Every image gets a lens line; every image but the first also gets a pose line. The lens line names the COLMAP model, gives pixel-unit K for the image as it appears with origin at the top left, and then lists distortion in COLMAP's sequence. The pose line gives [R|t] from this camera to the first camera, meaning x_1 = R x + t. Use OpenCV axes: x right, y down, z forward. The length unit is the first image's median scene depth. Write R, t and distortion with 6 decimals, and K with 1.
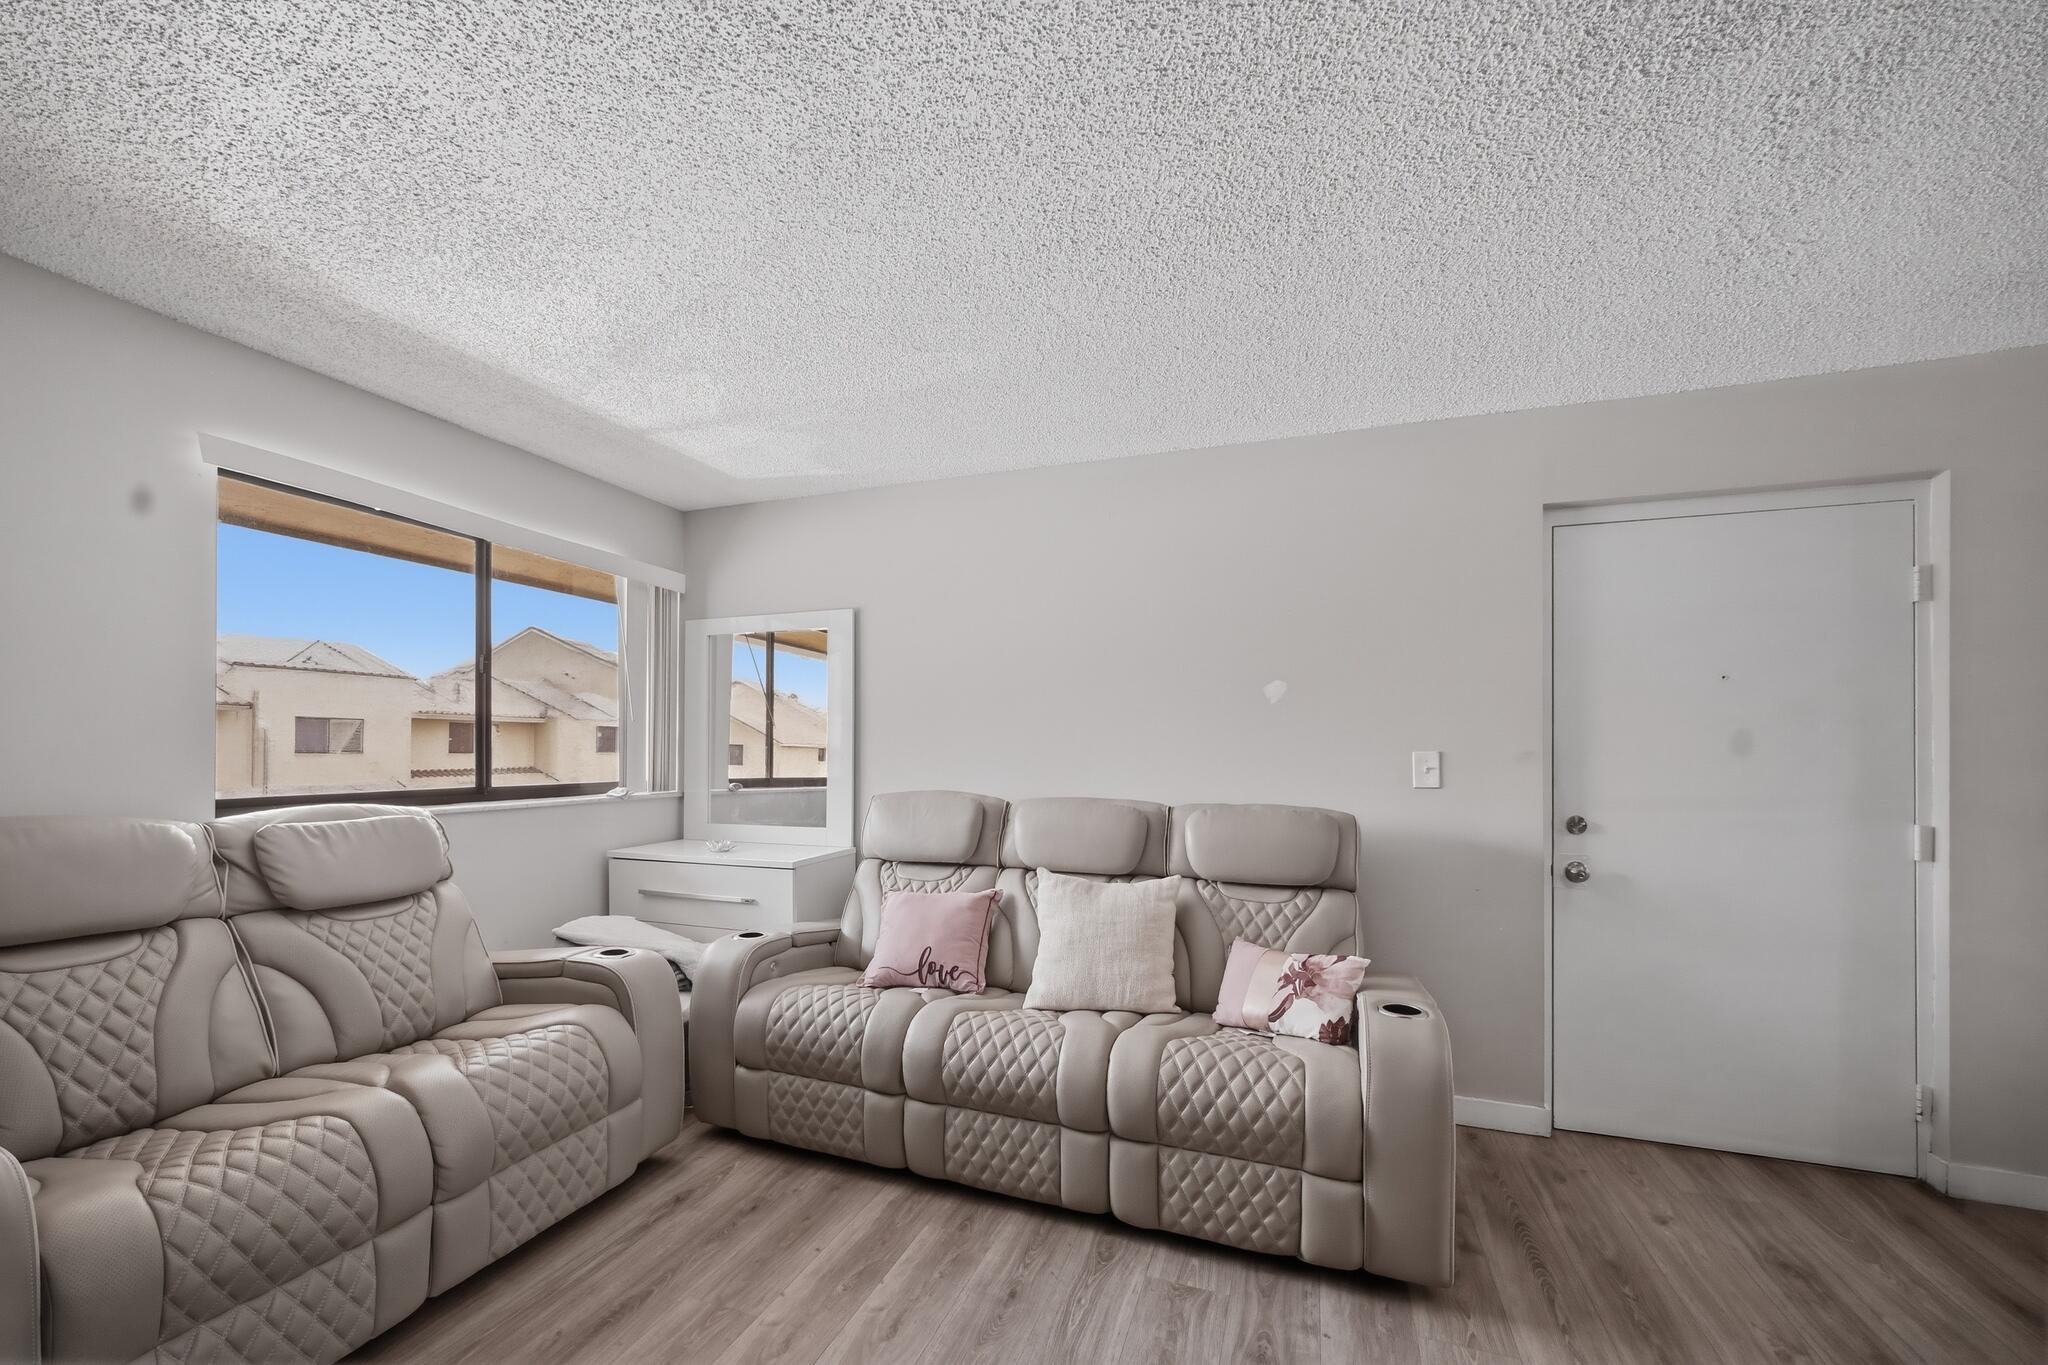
lens RADIAL K [[835.6, 0, 986.5], [0, 835.6, 741.1], [0, 0, 1]] dist [-0.000352, -0.000105]
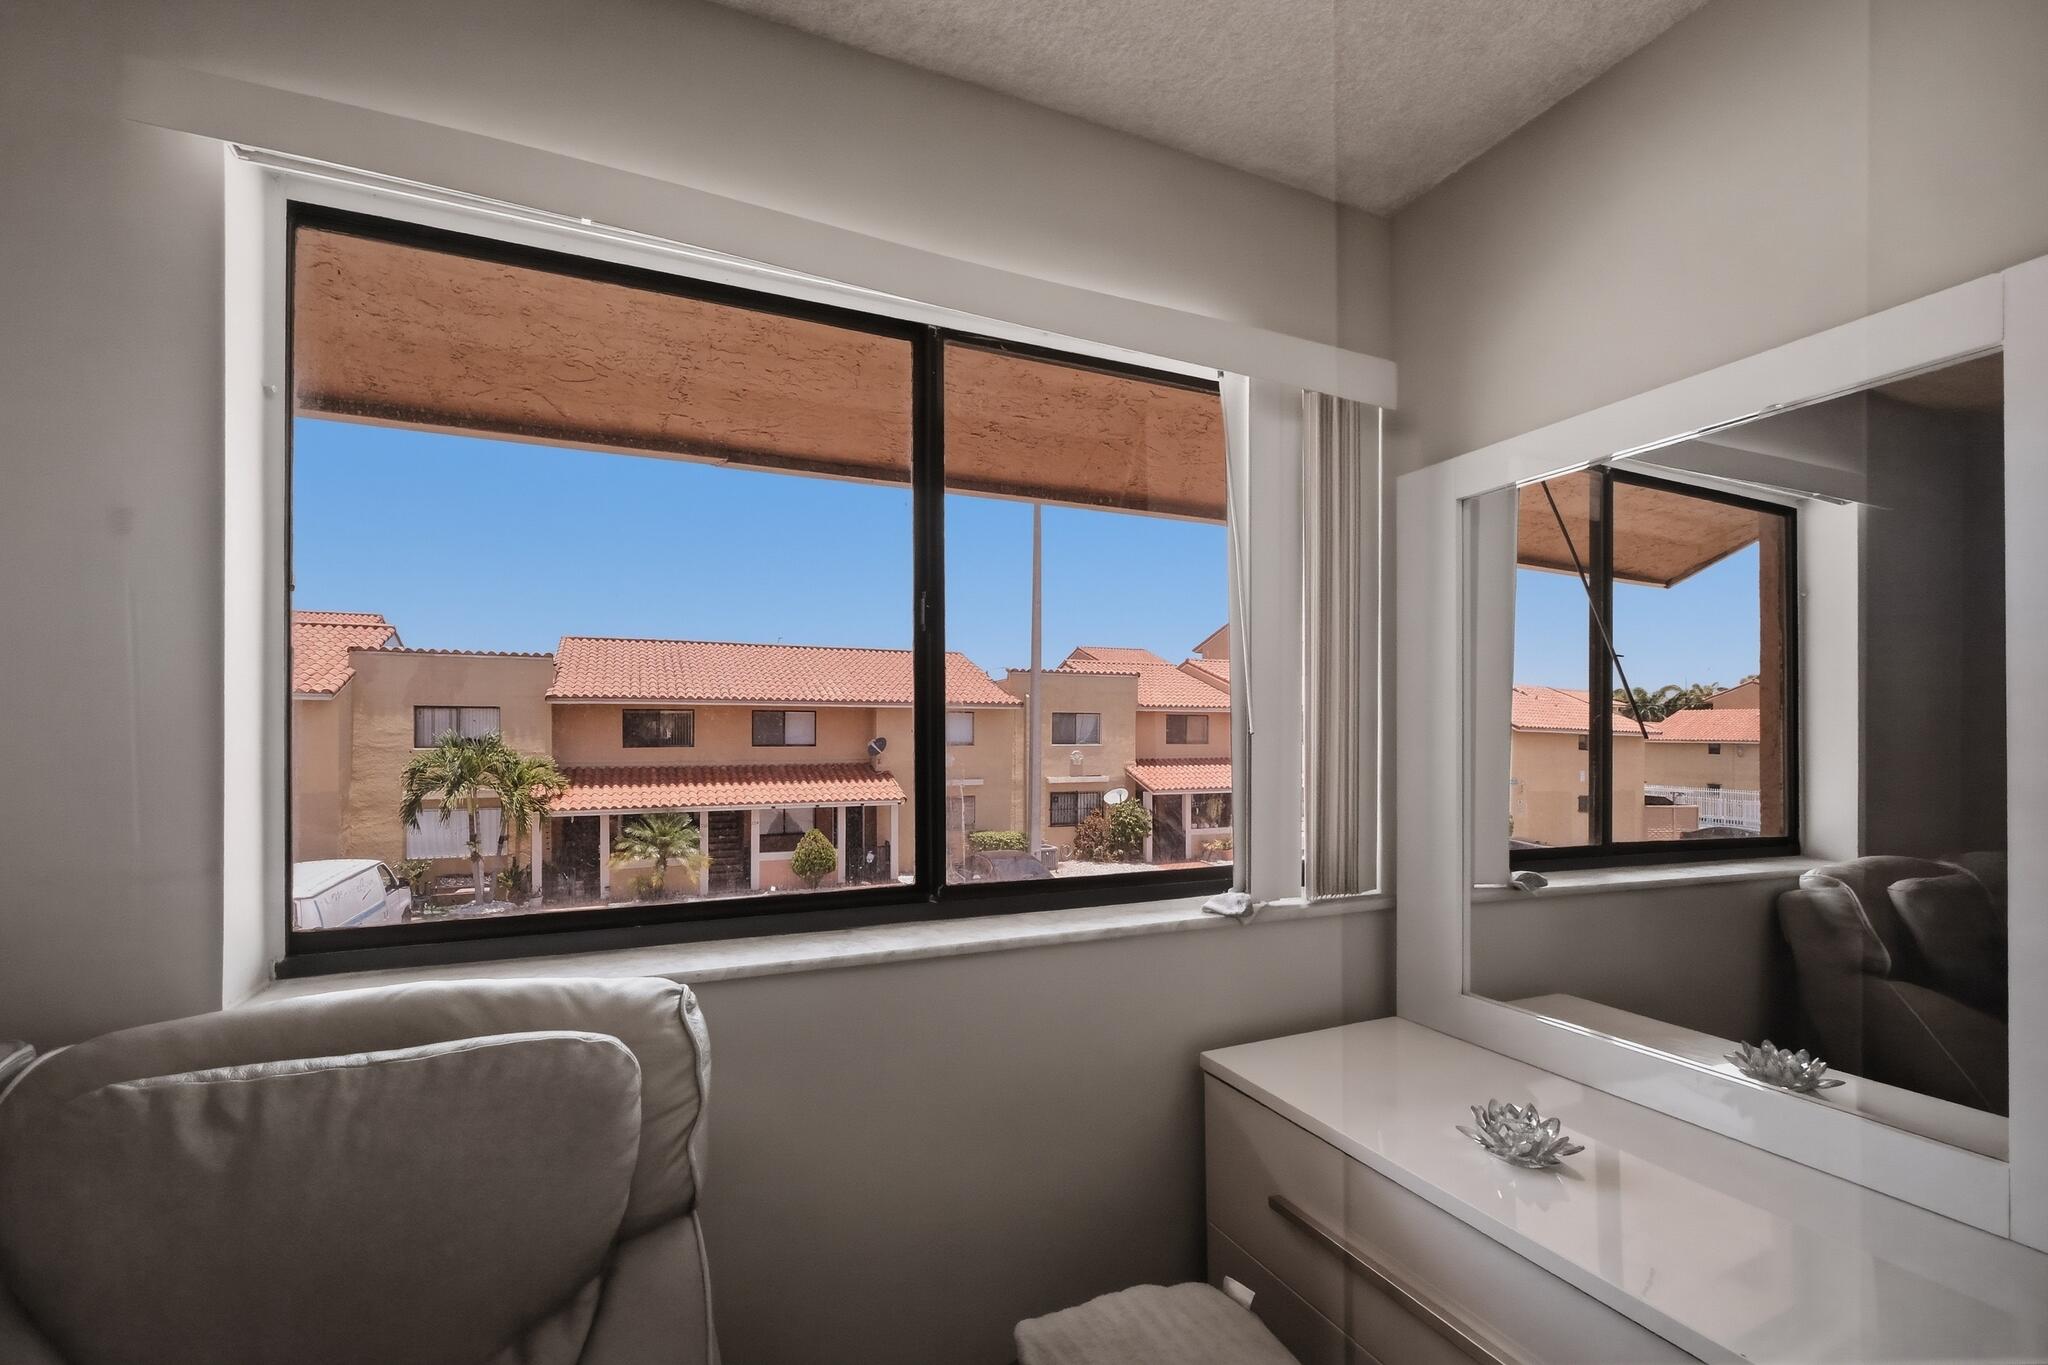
lens RADIAL K [[835.6, 0, 986.5], [0, 835.6, 741.1], [0, 0, 1]] dist [-0.000352, -0.000105]
pose [[0.697648, 0.002024, -0.716438, -0.325741], [0.008143, 0.999909, 0.010755, -0.033816], [0.716394, -0.013337, 0.697568, 0.890616]]
